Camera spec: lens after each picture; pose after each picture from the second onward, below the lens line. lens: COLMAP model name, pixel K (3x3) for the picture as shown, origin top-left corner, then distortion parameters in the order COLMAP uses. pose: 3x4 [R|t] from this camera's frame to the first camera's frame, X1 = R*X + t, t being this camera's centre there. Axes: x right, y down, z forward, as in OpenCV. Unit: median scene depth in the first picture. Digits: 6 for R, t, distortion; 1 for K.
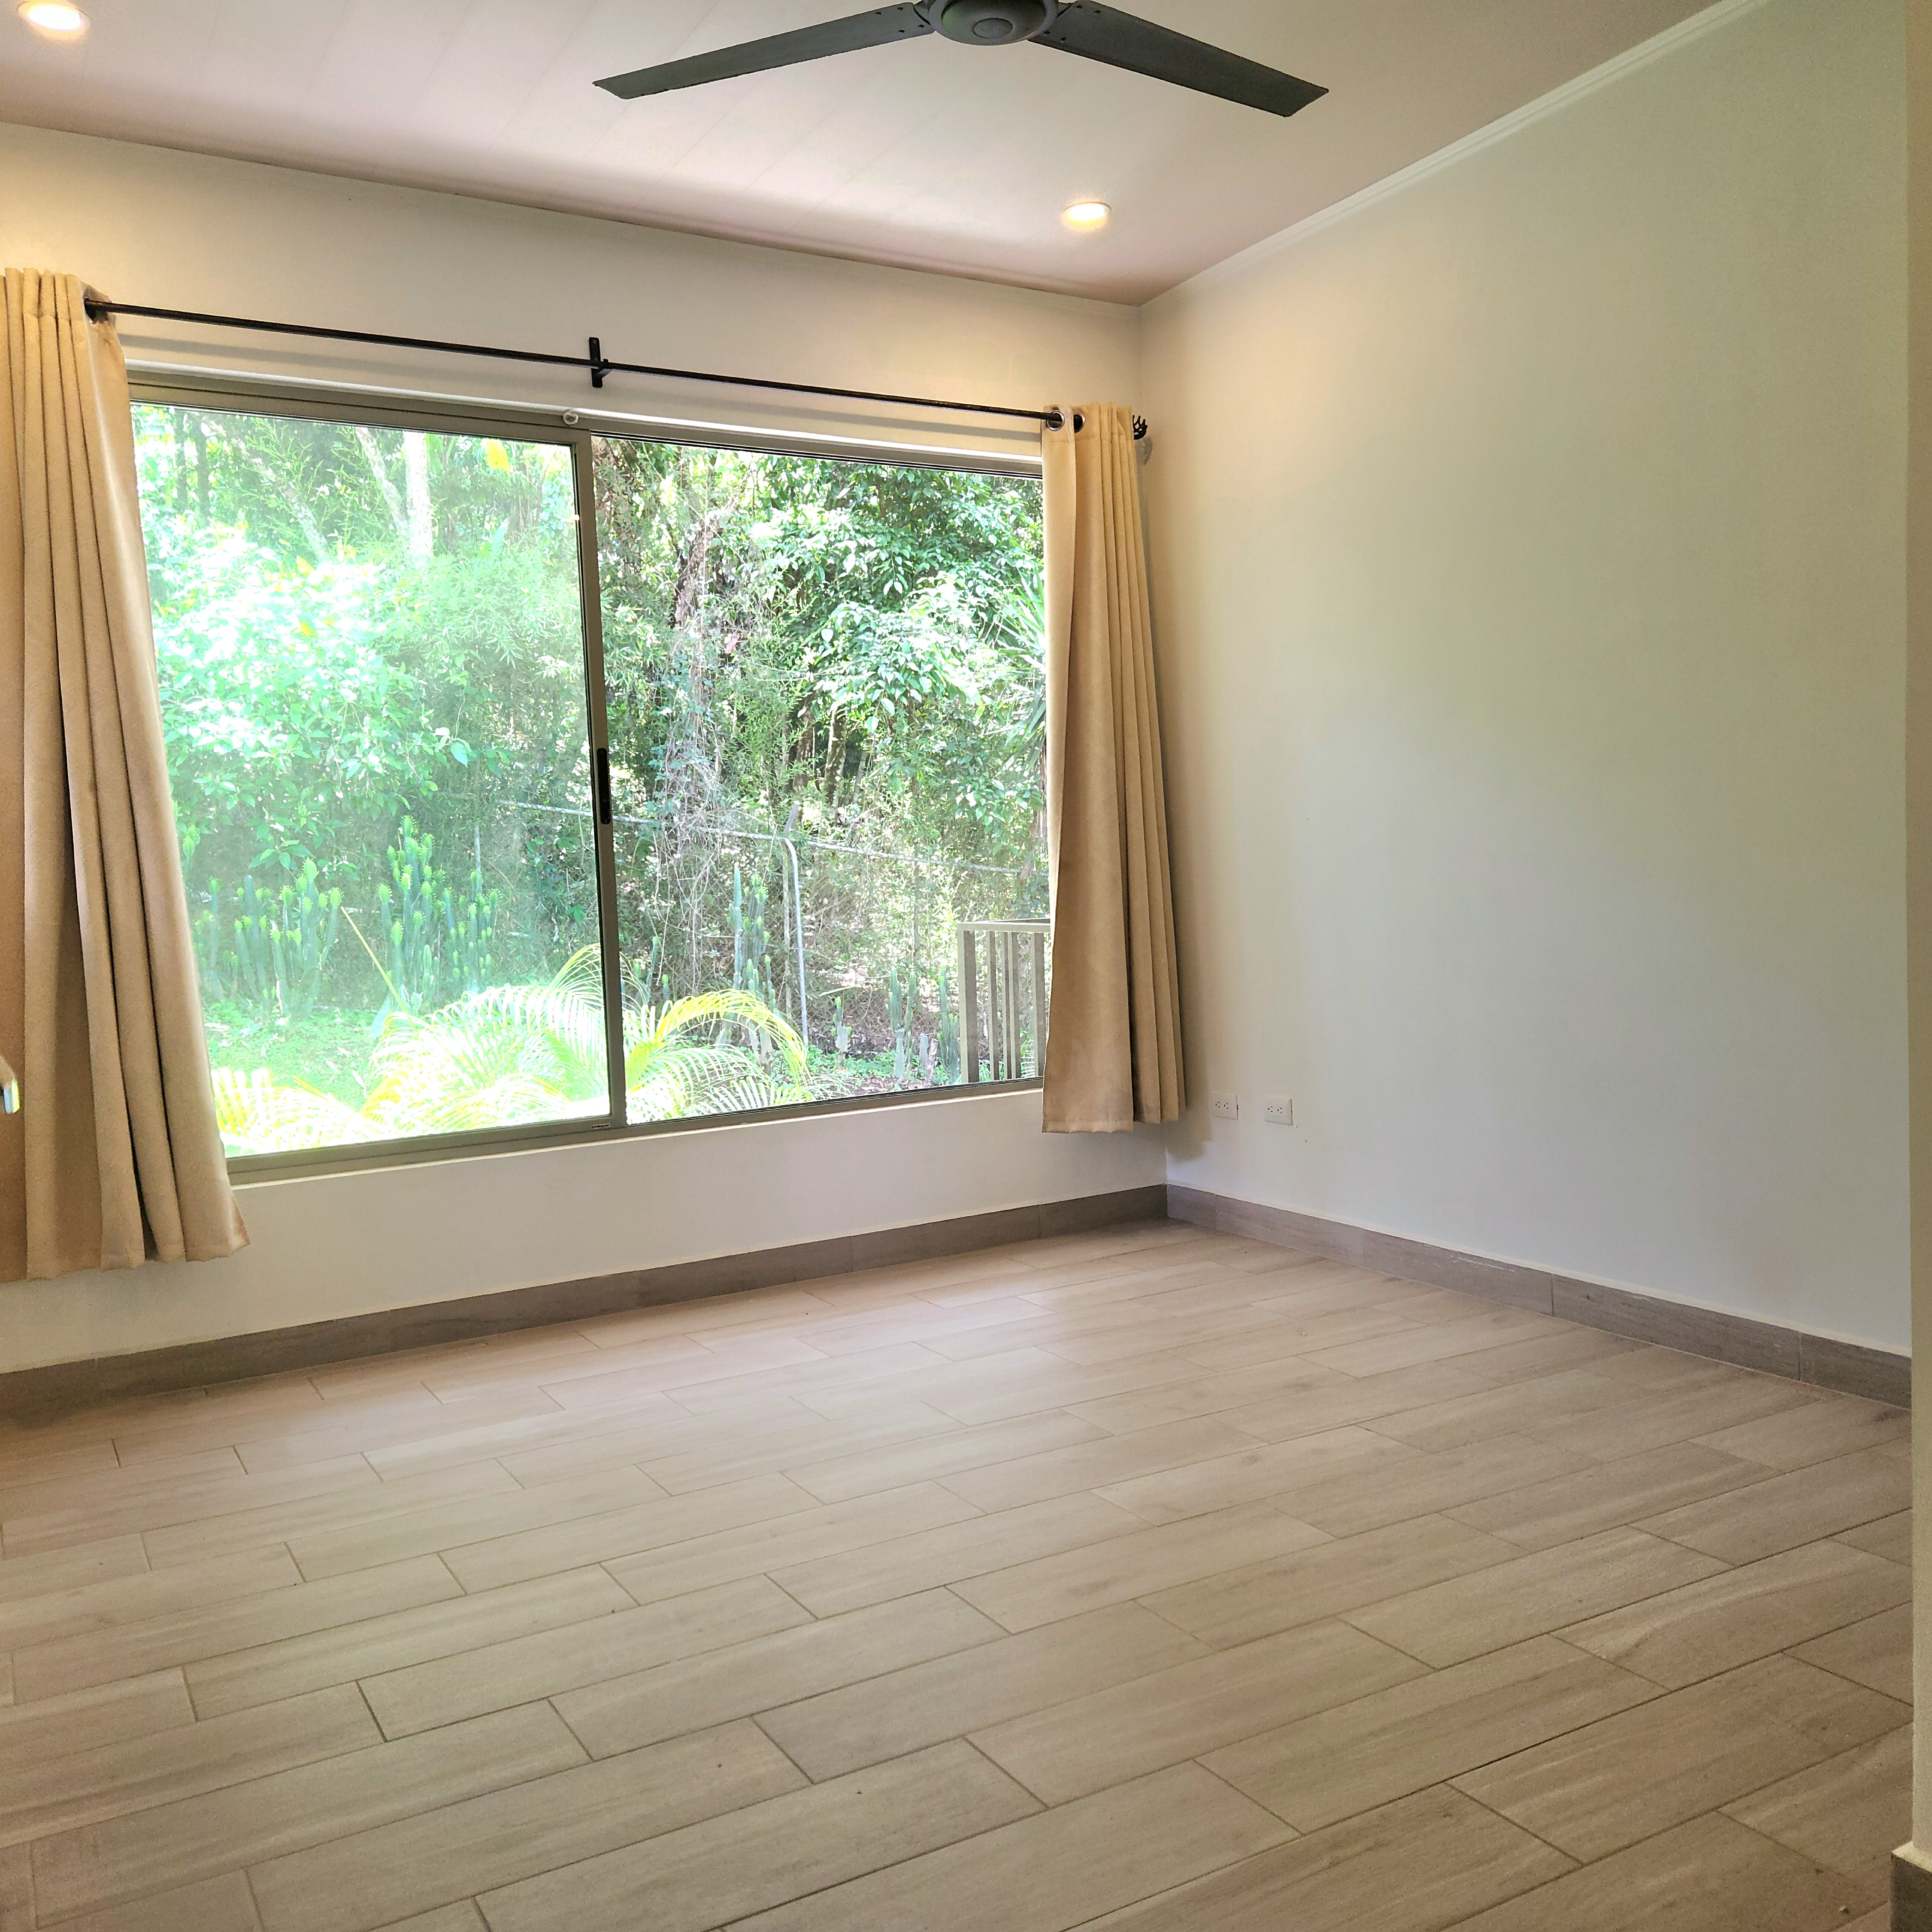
lens RADIAL K [[1733.3, 0, 990.8], [0, 1733.3, 944.6], [0, 0, 1]] dist [0.064327, -0.051962]
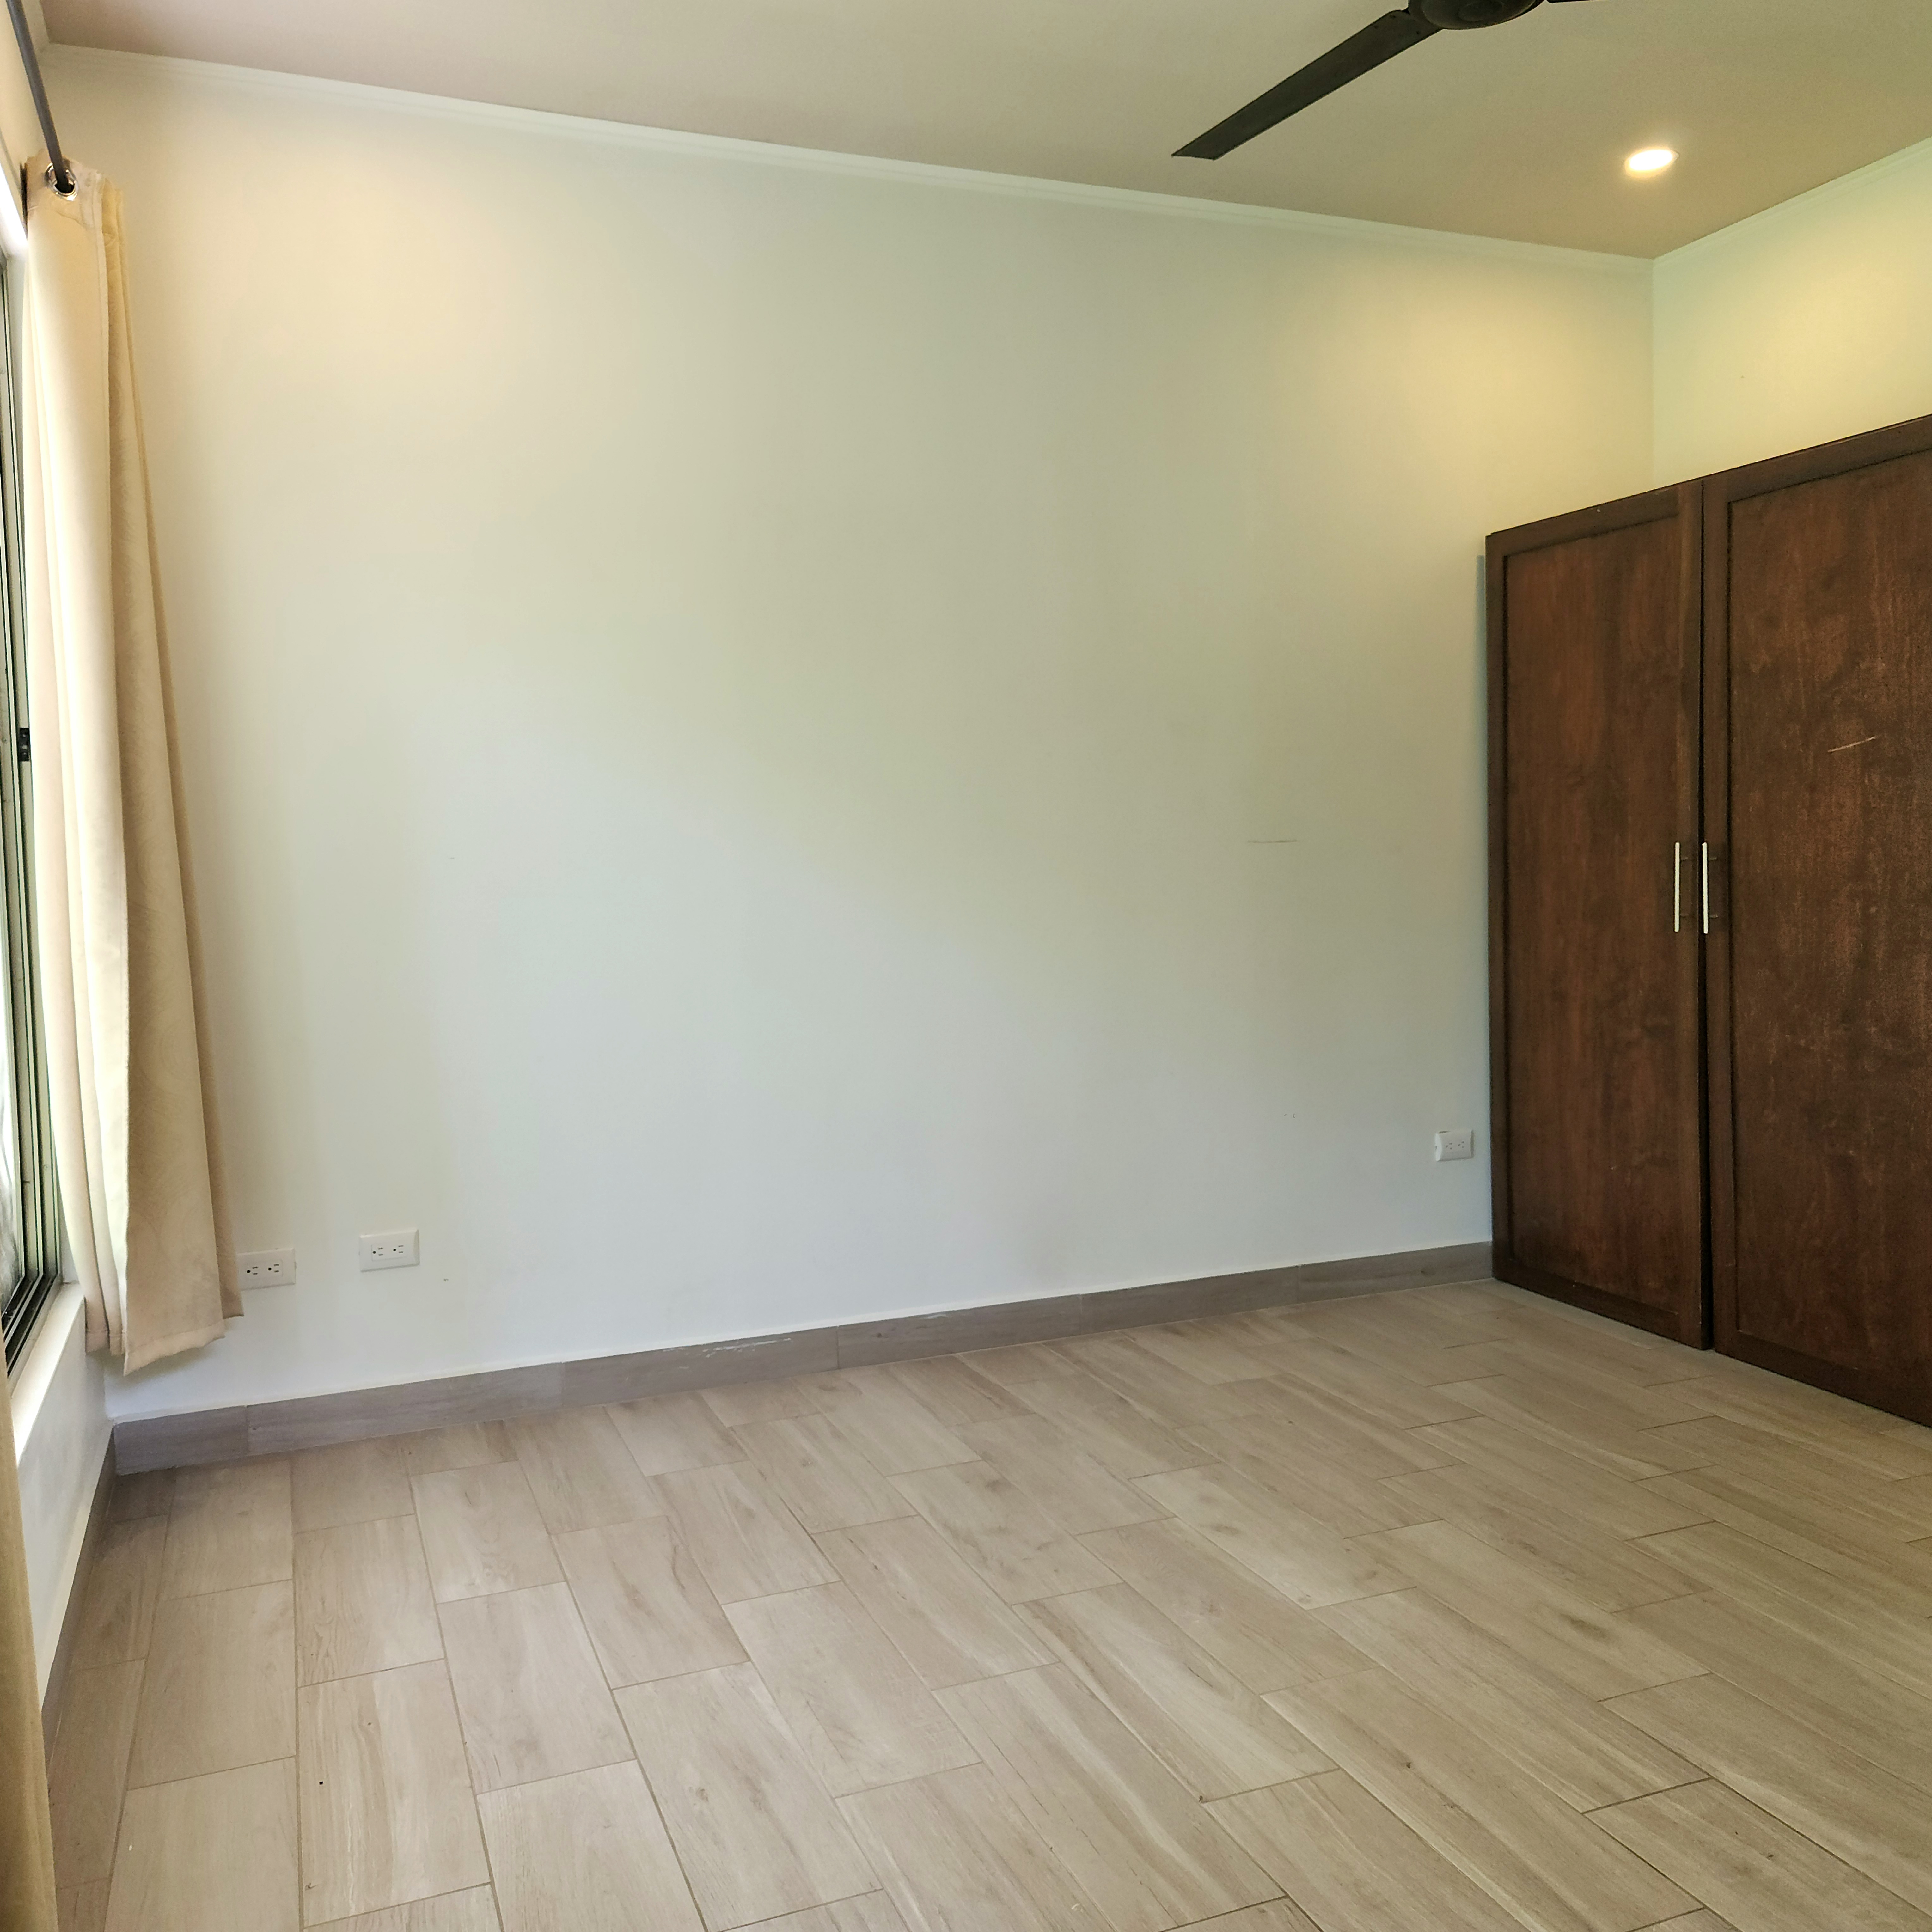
lens RADIAL K [[1733.3, 0, 990.8], [0, 1733.3, 944.6], [0, 0, 1]] dist [0.064327, -0.051962]
pose [[0.156689, -0.025935, 0.987307, -0.713843], [0.066064, 0.997692, 0.015724, -0.039815], [-0.985436, 0.062761, 0.158040, 0.854619]]
